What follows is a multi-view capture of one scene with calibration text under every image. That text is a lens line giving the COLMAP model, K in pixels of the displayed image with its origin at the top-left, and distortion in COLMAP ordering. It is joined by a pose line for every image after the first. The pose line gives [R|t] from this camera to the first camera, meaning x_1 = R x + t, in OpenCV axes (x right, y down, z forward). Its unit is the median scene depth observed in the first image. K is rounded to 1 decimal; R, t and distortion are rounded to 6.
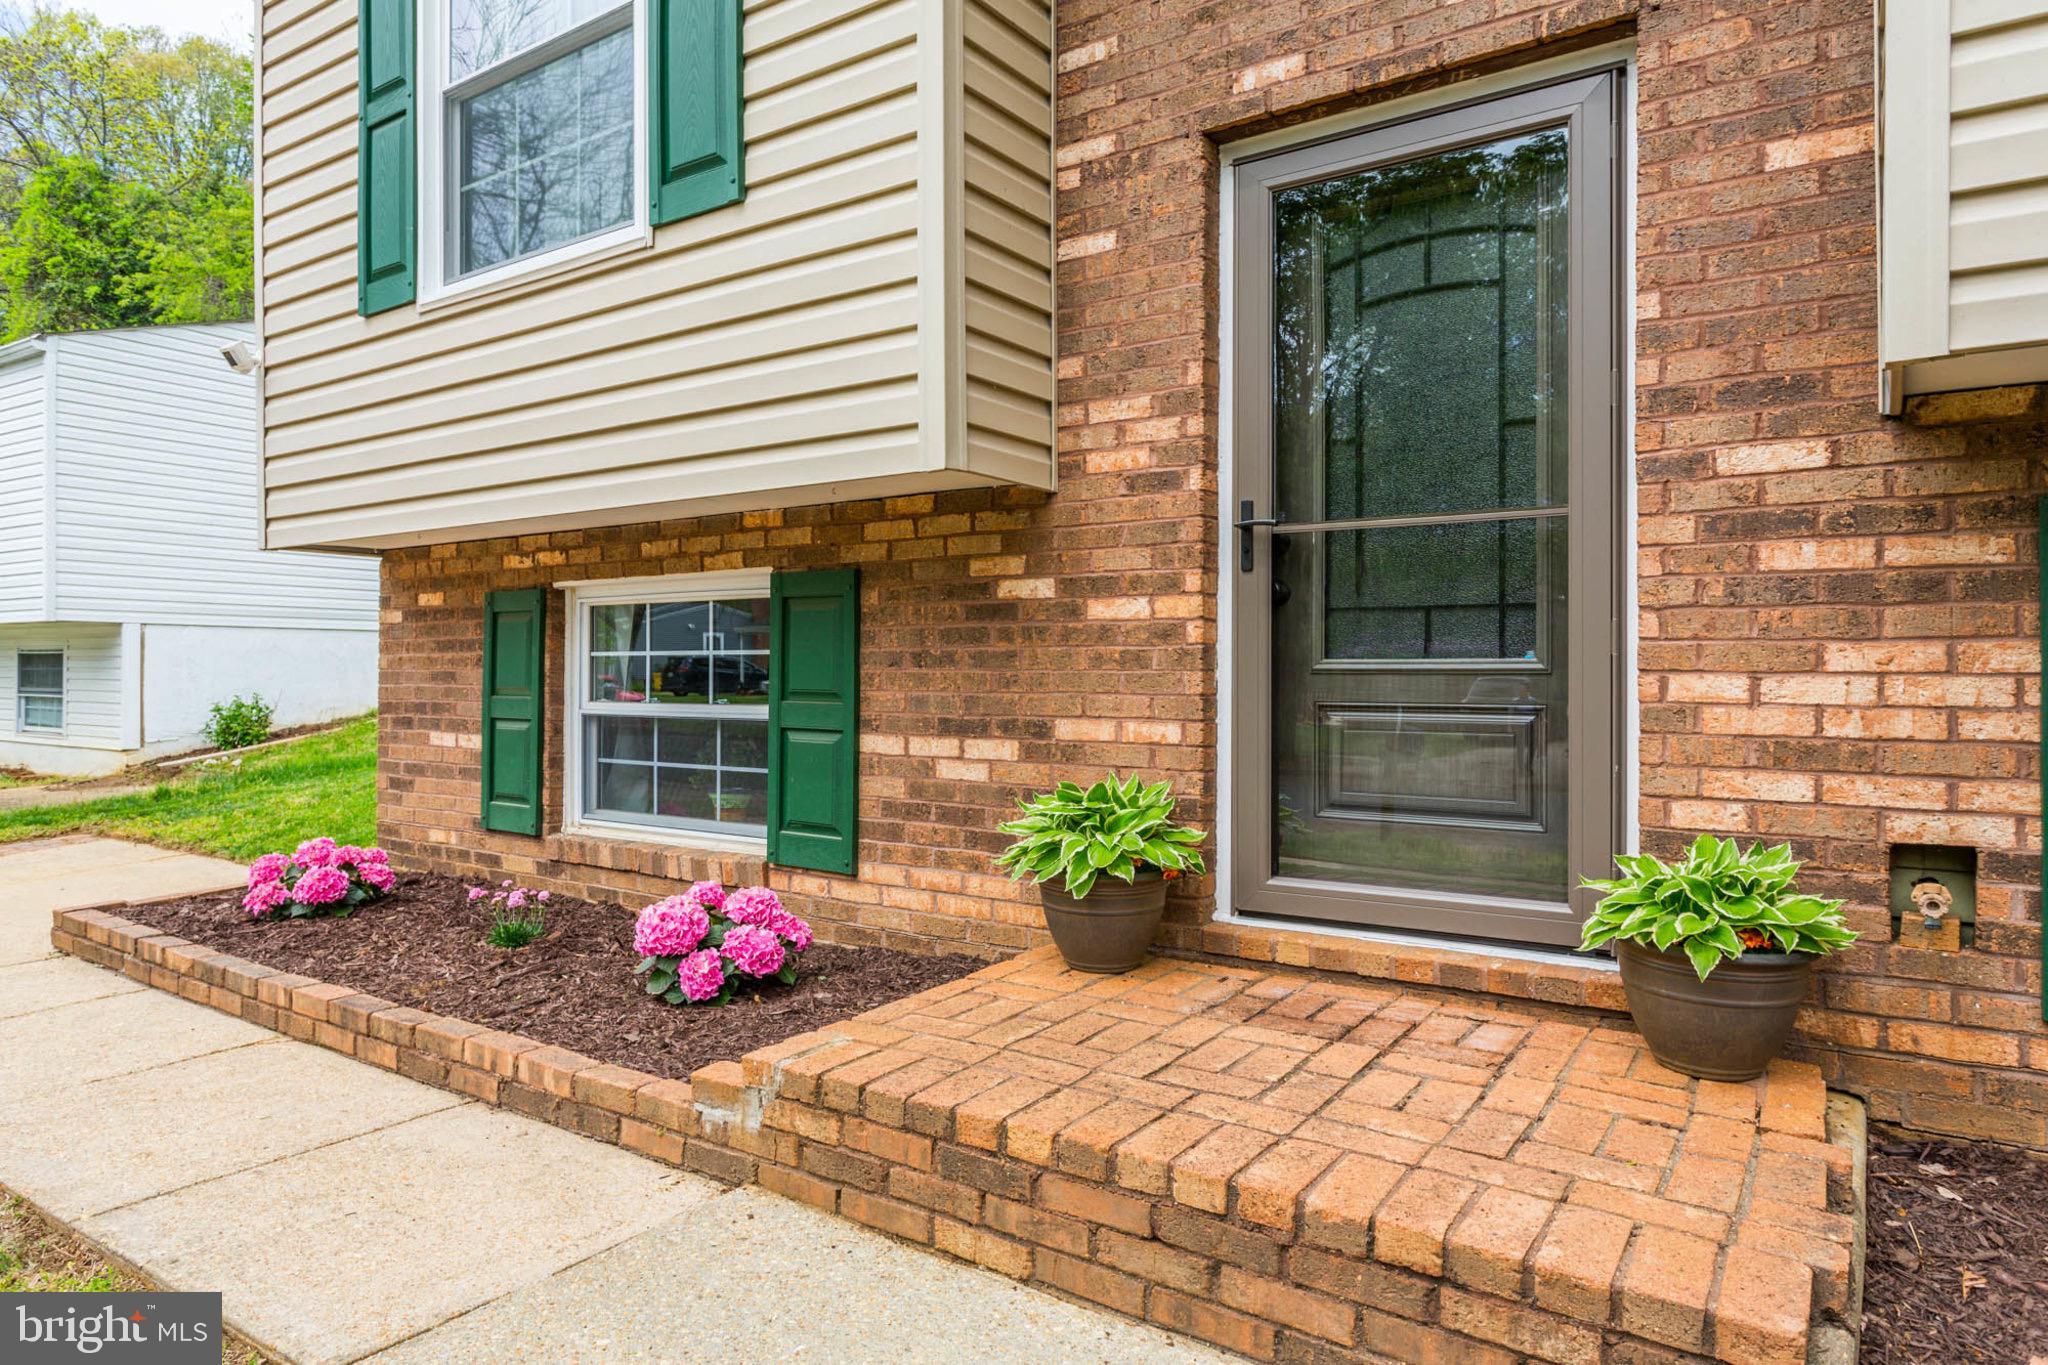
lens RADIAL K [[1273.6, 0, 923.0], [0, 1273.6, 669.8], [0, 0, 1]] dist [-0.010038, 0.002182]
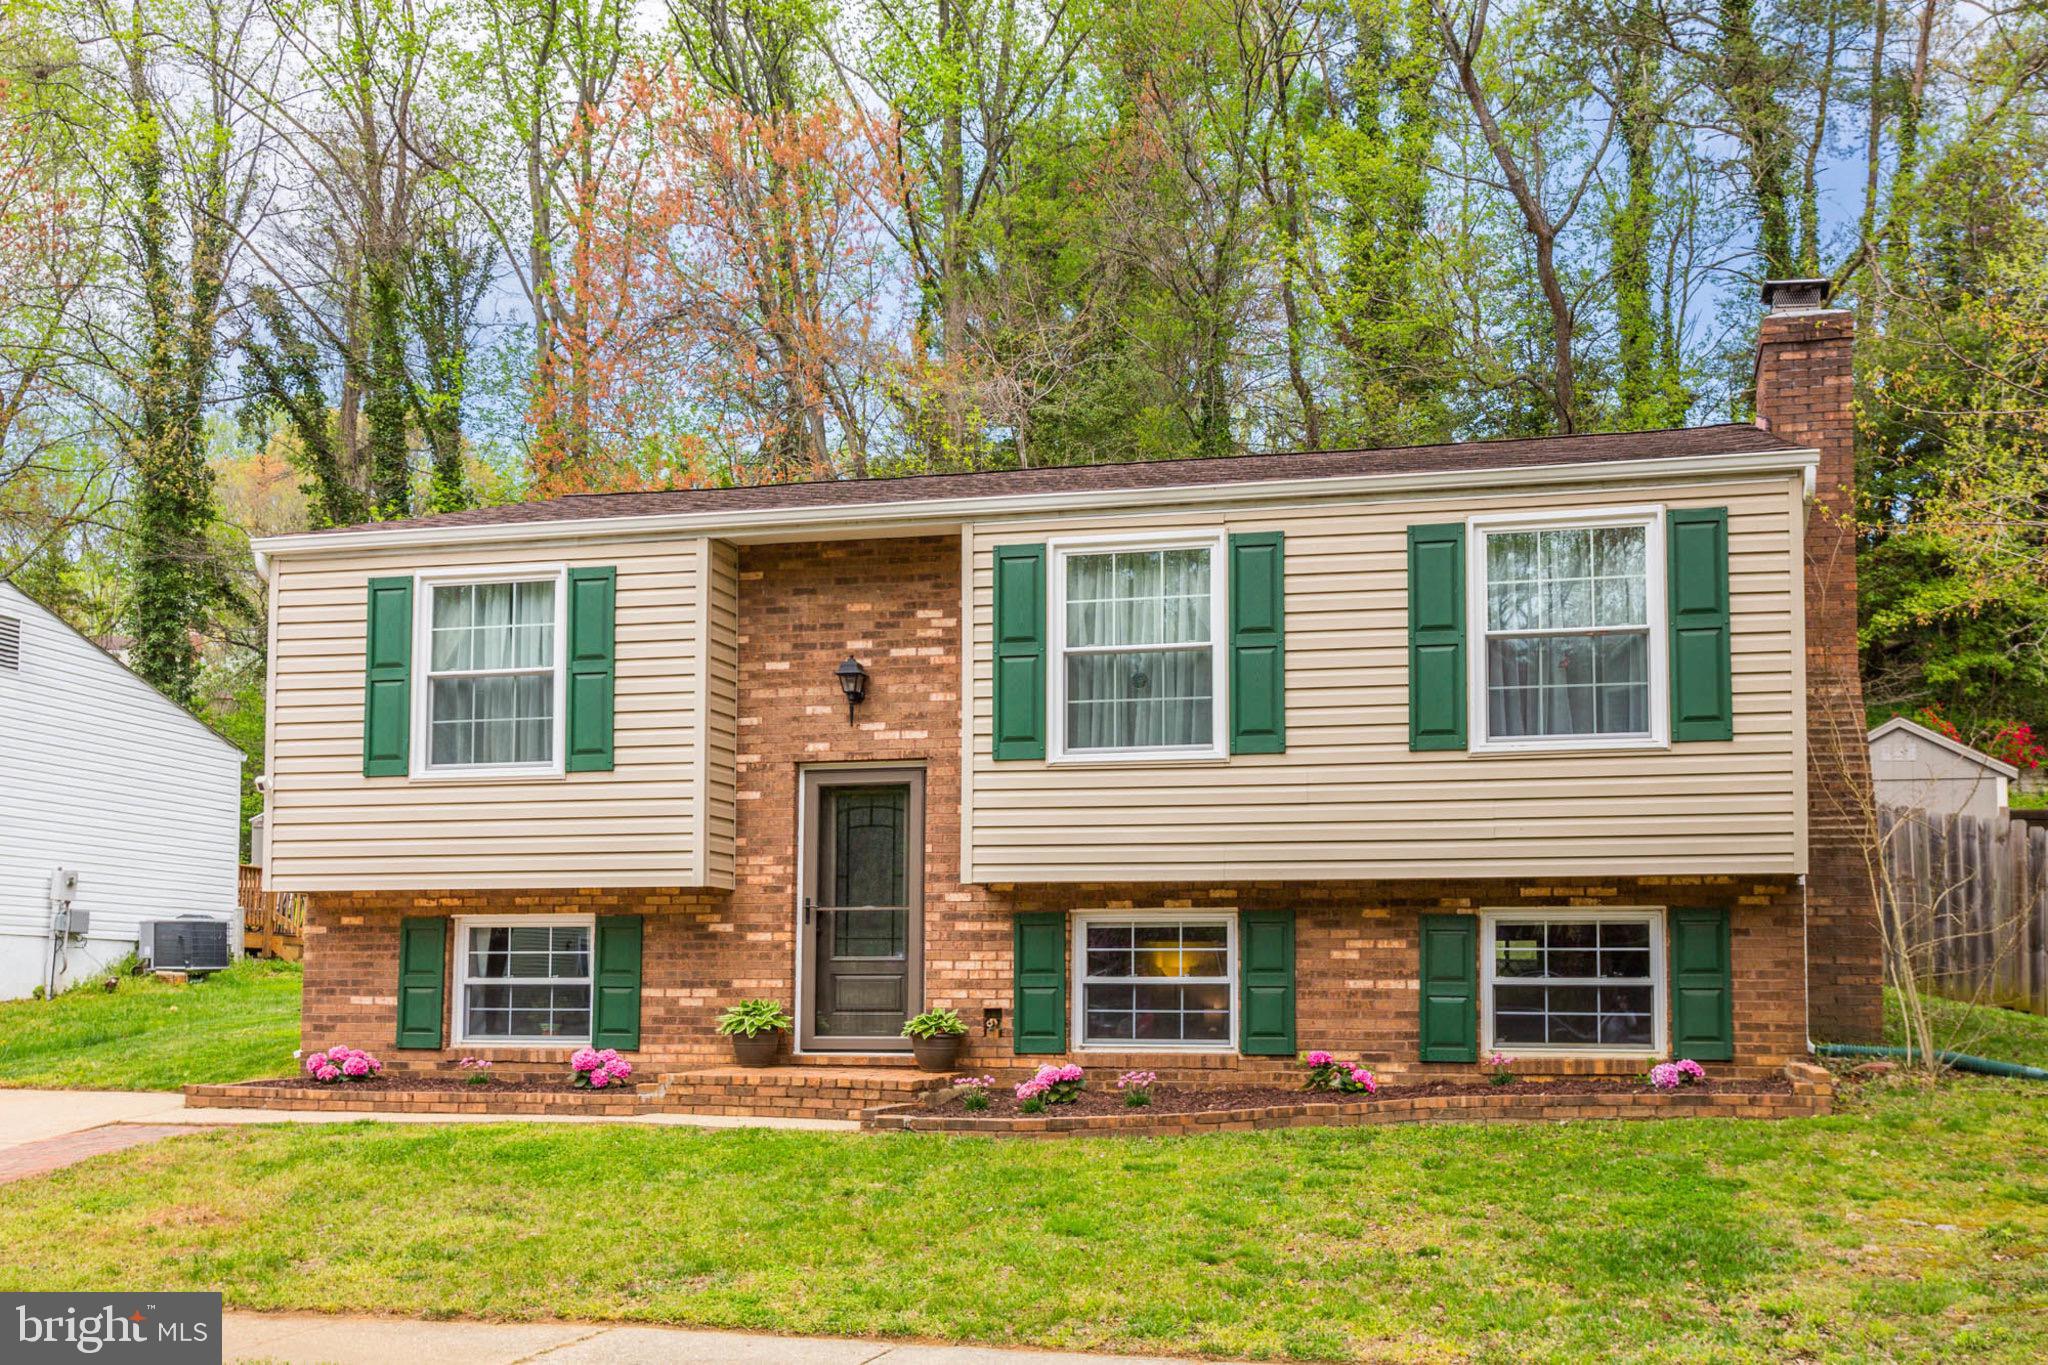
lens RADIAL K [[2715.8, 0, 1024.0], [0, 2715.8, 682.5], [0, 0, 1]] dist [-0.015901, 0.047148]
pose [[0.940396, 0.044813, 0.337116, -1.251219], [-0.003564, 0.992525, -0.121993, 0.113607], [-0.340063, 0.113520, 0.933526, -4.495642]]
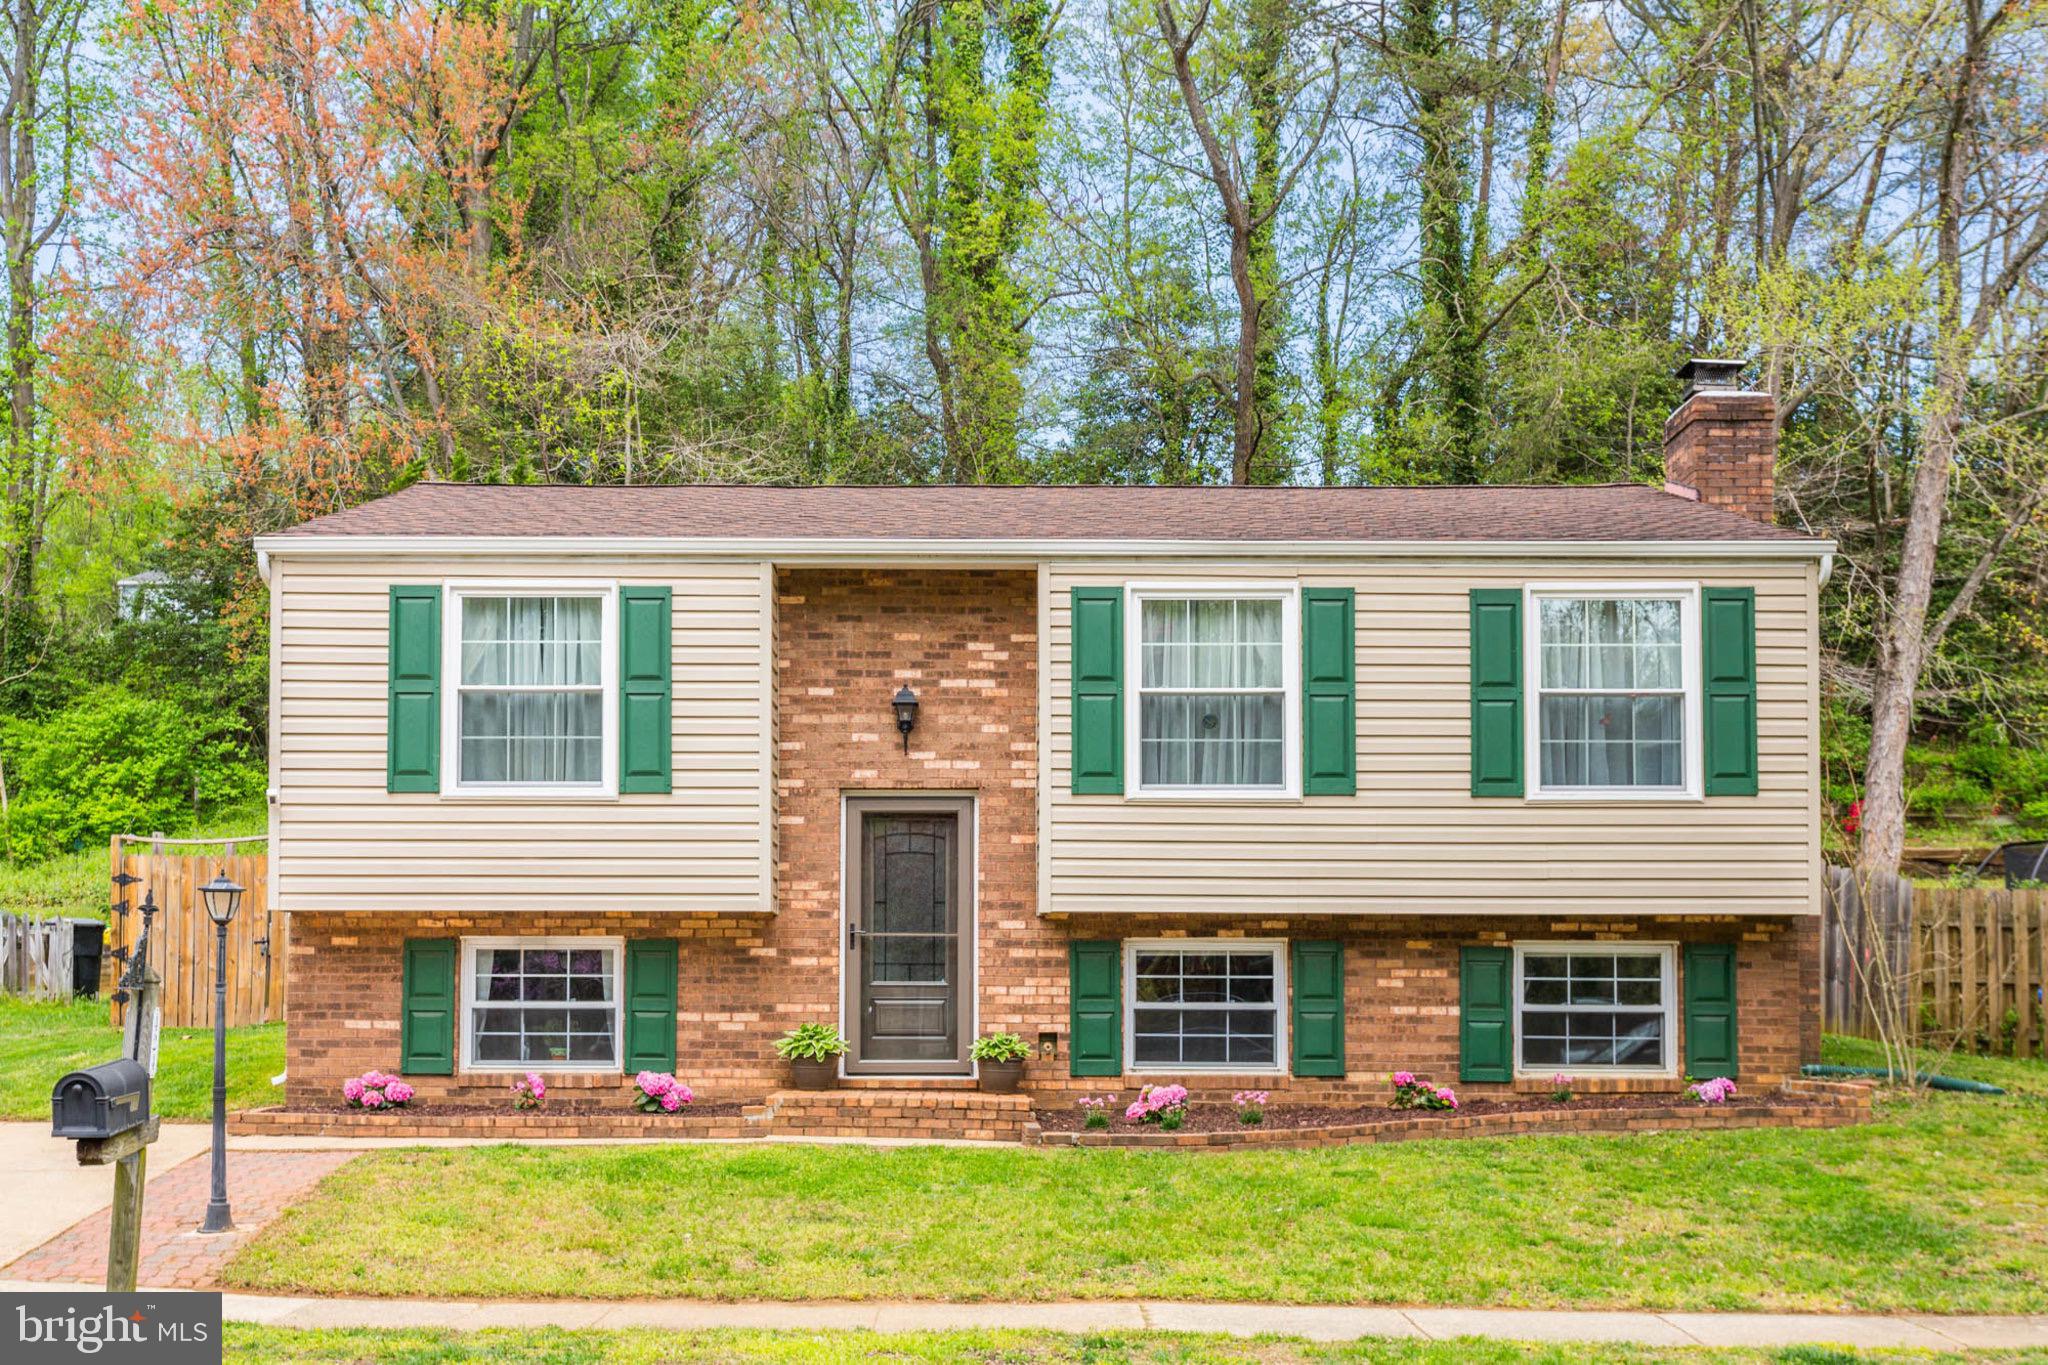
lens RADIAL K [[3518.0, 0, 1024.0], [0, 3518.0, 682.5], [0, 0, 1]] dist [0.009133, -0.150830]
pose [[0.787982, 0.067064, 0.612035, -4.011540], [-0.002626, 0.994407, -0.105581, 0.146733], [-0.615693, 0.081589, 0.783751, -5.067333]]
